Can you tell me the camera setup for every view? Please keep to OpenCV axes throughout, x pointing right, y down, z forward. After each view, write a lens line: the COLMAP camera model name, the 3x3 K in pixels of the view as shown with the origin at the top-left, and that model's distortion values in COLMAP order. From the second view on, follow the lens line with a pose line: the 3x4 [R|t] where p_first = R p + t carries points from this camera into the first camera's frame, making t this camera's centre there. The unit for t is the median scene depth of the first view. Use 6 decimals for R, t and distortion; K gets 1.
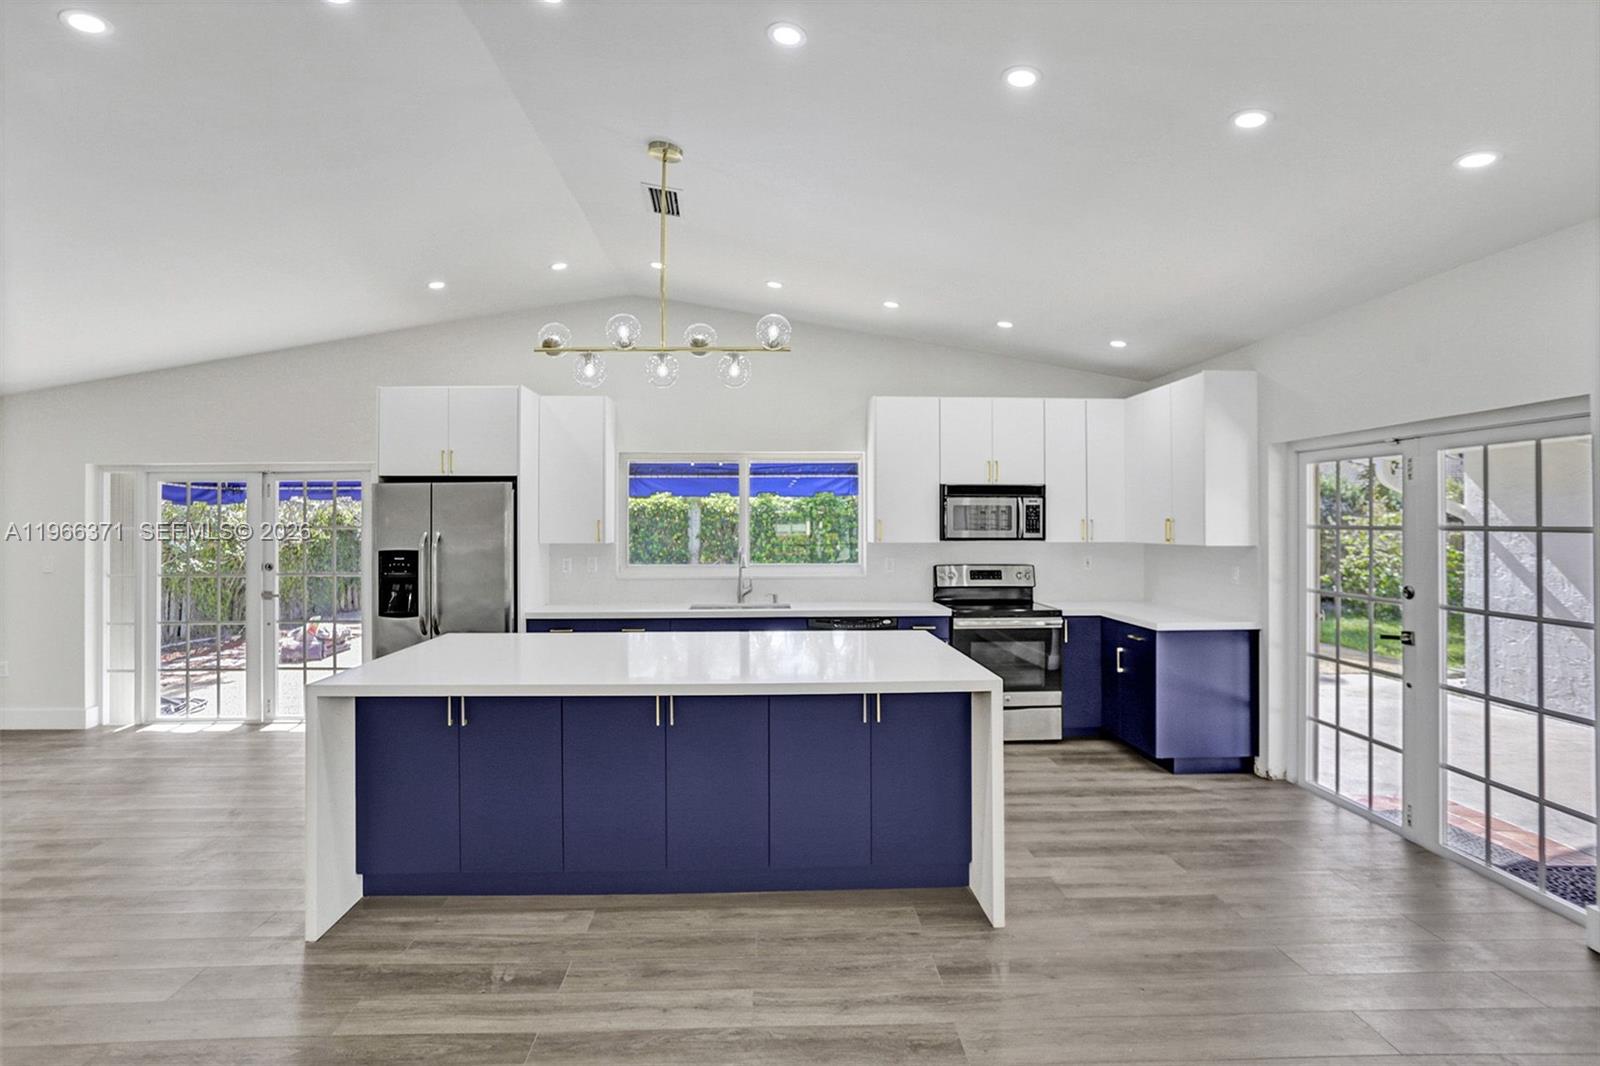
lens RADIAL K [[813.8, 0, 794.0], [0, 813.8, 515.0], [0, 0, 1]] dist [-0.055250, 0.031039]
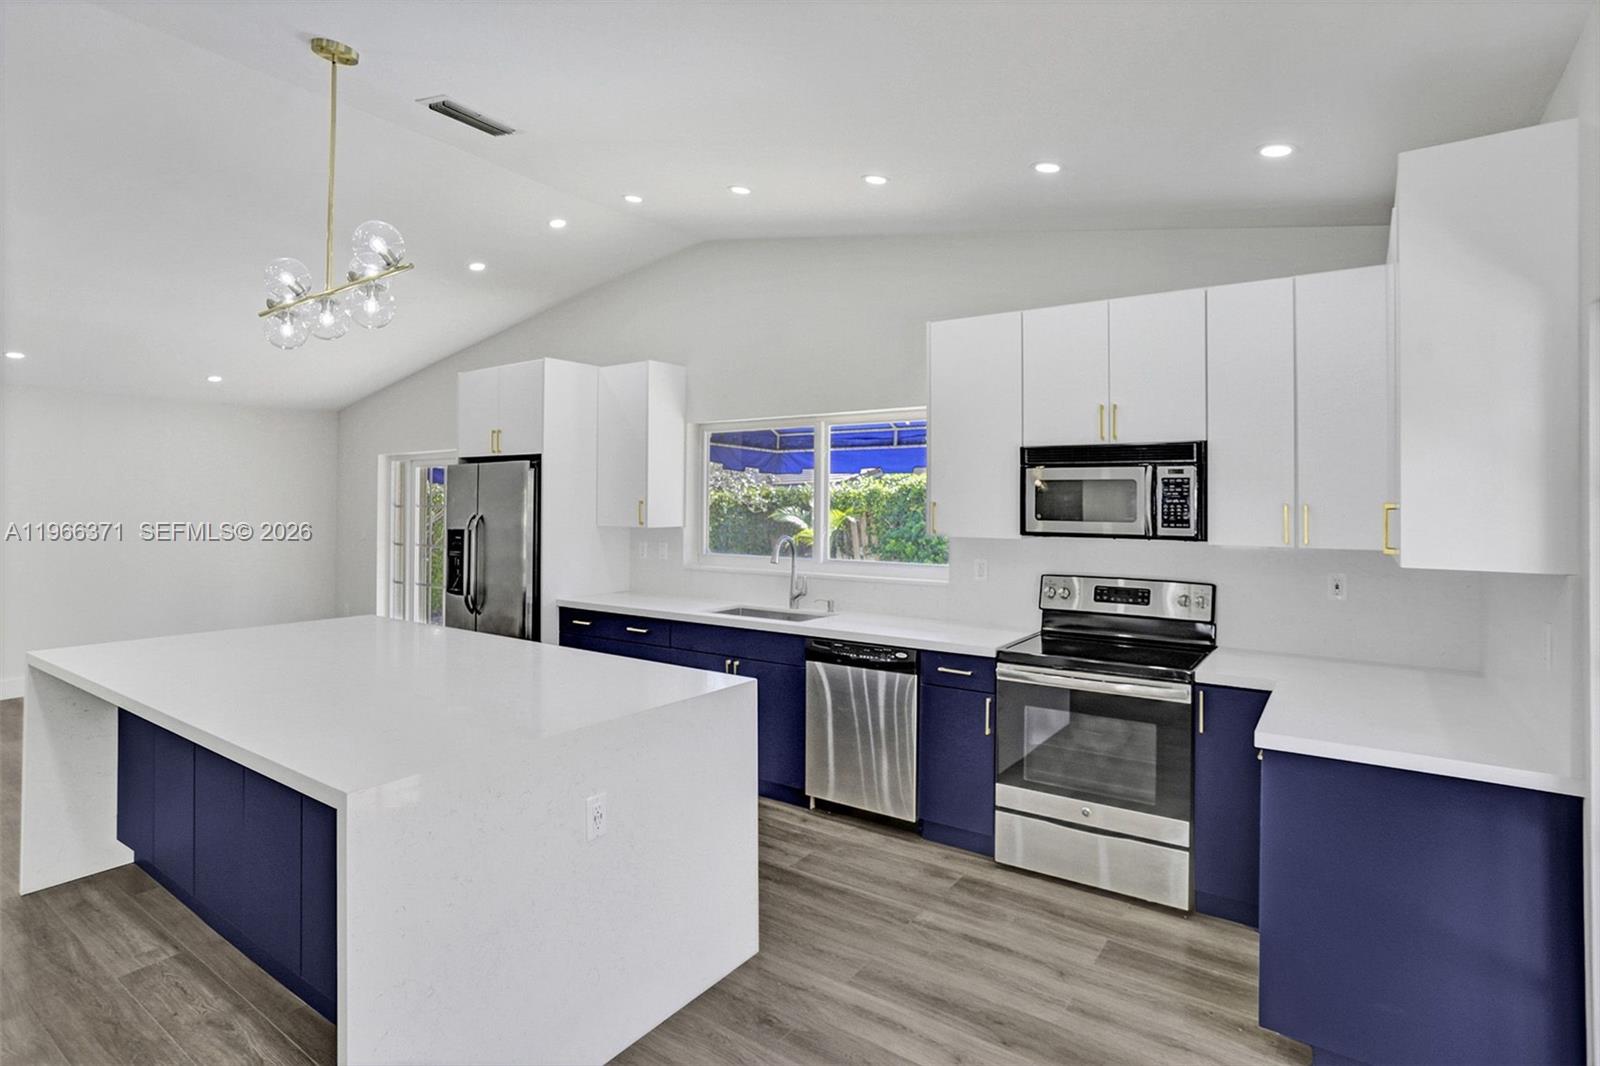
lens RADIAL K [[801.8, 0, 792.5], [0, 801.8, 510.5], [0, 0, 1]] dist [-0.003914, -0.000549]
pose [[0.791794, 0.012371, -0.610662, 0.422426], [-0.004308, 0.999883, 0.014671, 0.003179], [0.610772, -0.008986, 0.791755, 0.394994]]
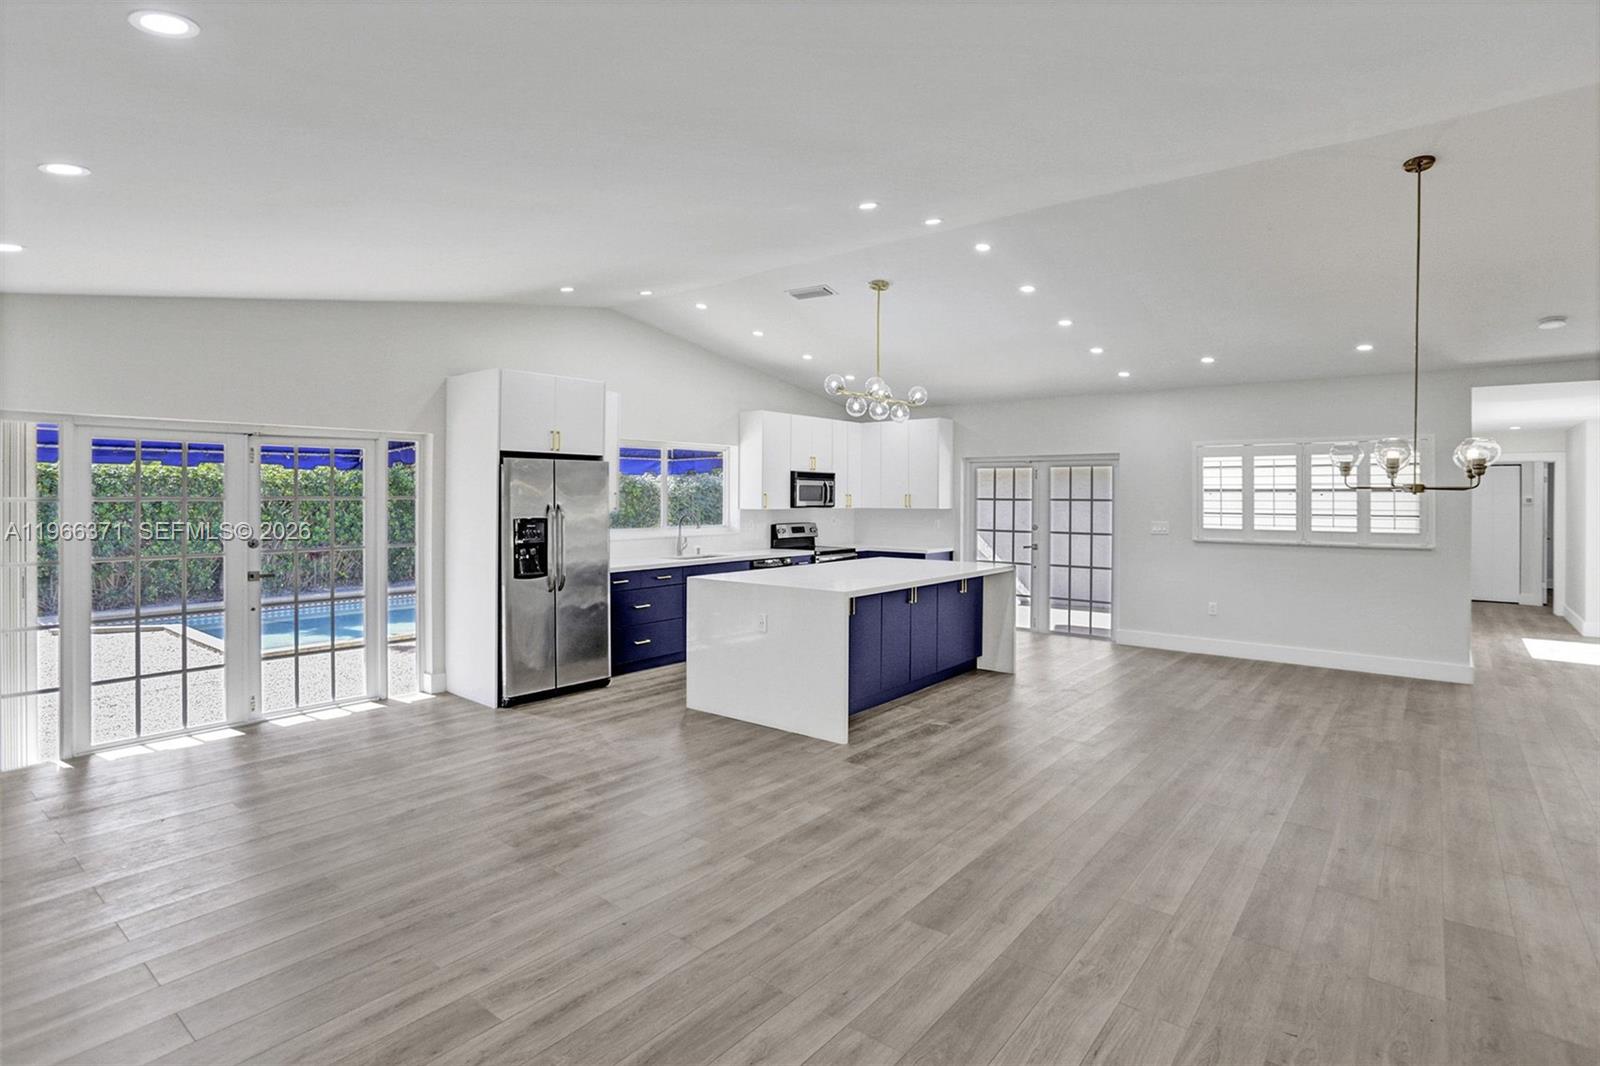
lens RADIAL K [[813.8, 0, 794.0], [0, 813.8, 515.0], [0, 0, 1]] dist [-0.055250, 0.031039]
pose [[0.660582, -0.012563, 0.750649, -0.966999], [-0.010730, 0.999600, 0.026171, 0.005022], [-0.750677, -0.025343, 0.660183, -0.014567]]
